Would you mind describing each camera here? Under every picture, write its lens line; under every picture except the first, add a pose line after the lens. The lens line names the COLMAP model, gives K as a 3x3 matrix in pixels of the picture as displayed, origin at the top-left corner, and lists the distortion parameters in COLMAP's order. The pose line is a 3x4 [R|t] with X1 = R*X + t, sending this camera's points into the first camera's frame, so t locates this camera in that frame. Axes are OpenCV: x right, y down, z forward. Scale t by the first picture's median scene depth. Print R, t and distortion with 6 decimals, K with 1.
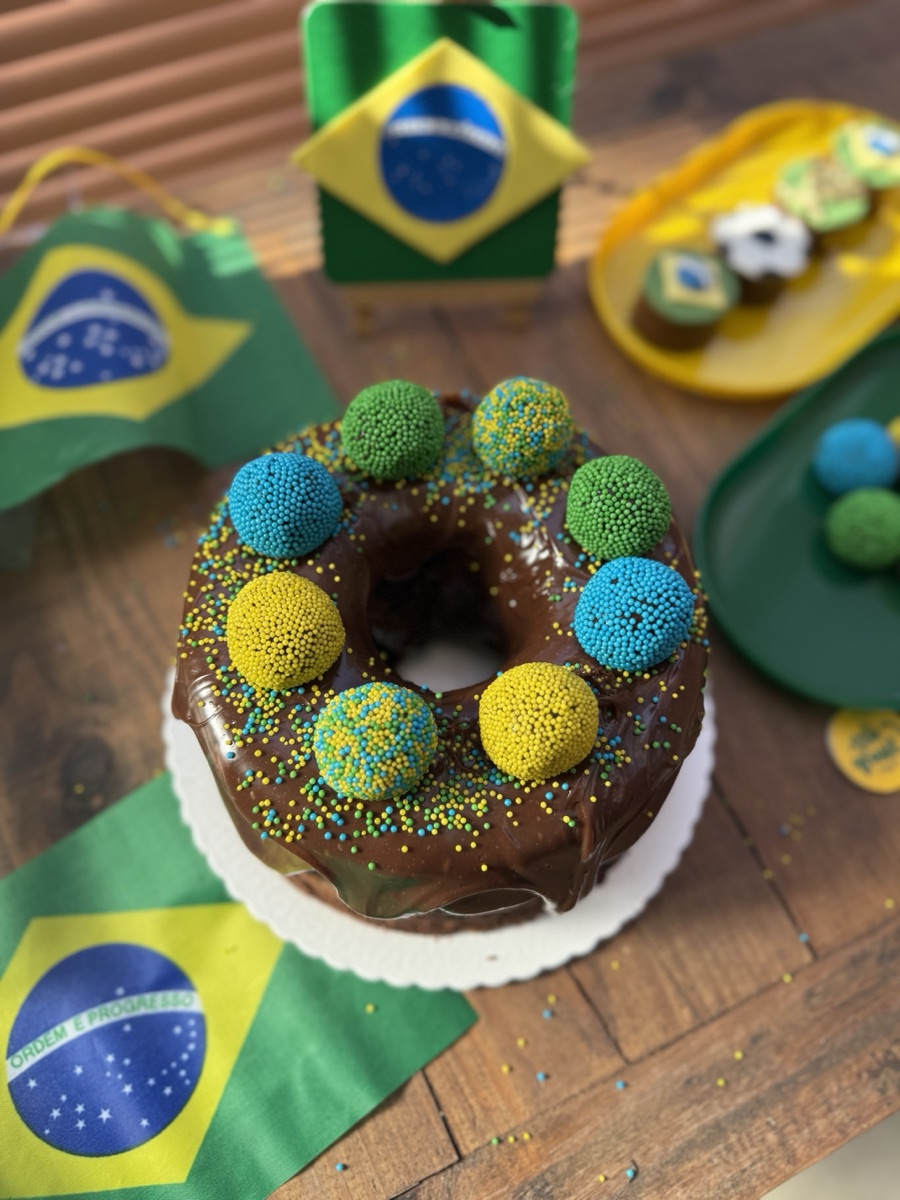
lens RADIAL K [[848.4, 0, 450.0], [0, 848.4, 600.0], [0, 0, 1]] dist [0.061632, -0.114191]
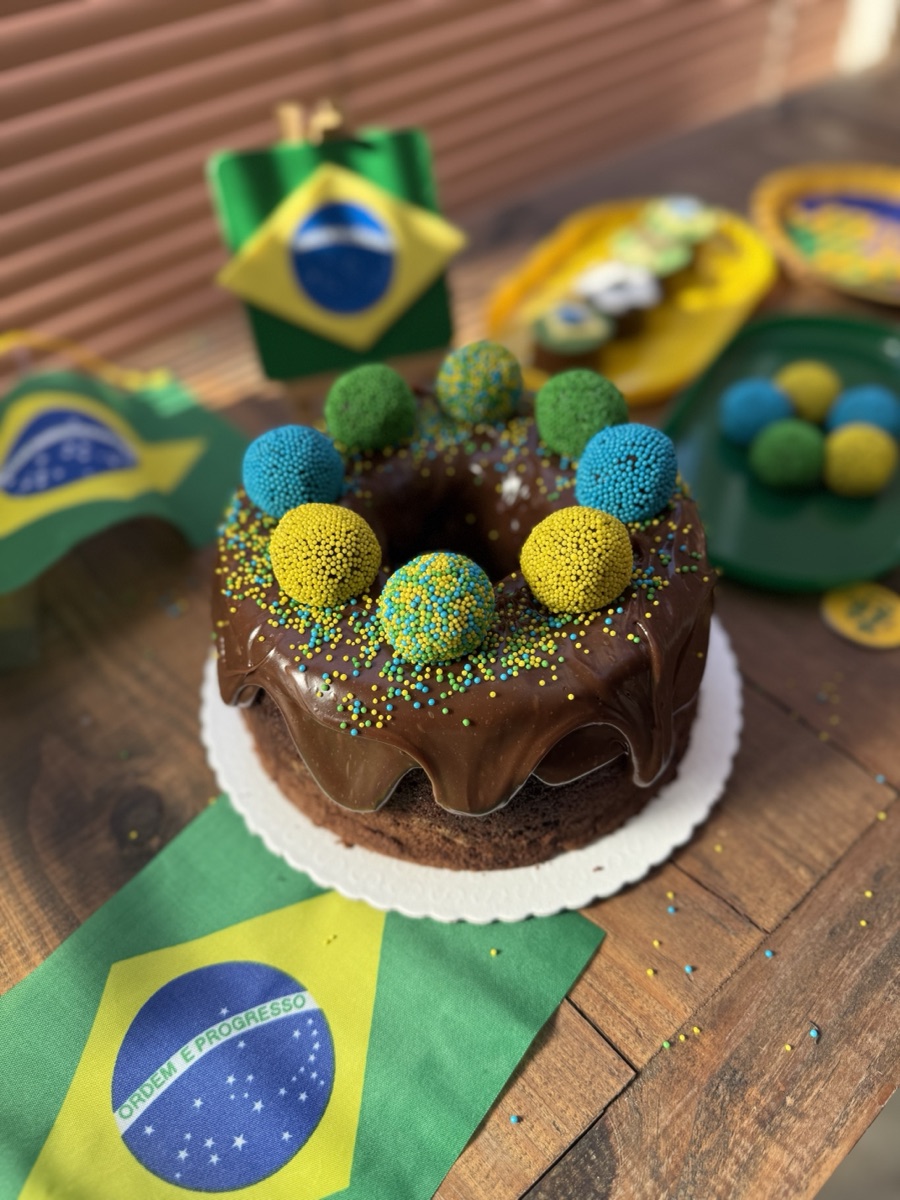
lens RADIAL K [[848.7, 0, 446.9], [0, 848.7, 626.8], [0, 0, 1]] dist [0.103813, -0.202672]
pose [[0.963252, -0.239426, 0.121737, -0.180026], [0.264123, 0.926717, -0.267271, 0.404008], [-0.048824, 0.289603, 0.955901, -0.001438]]
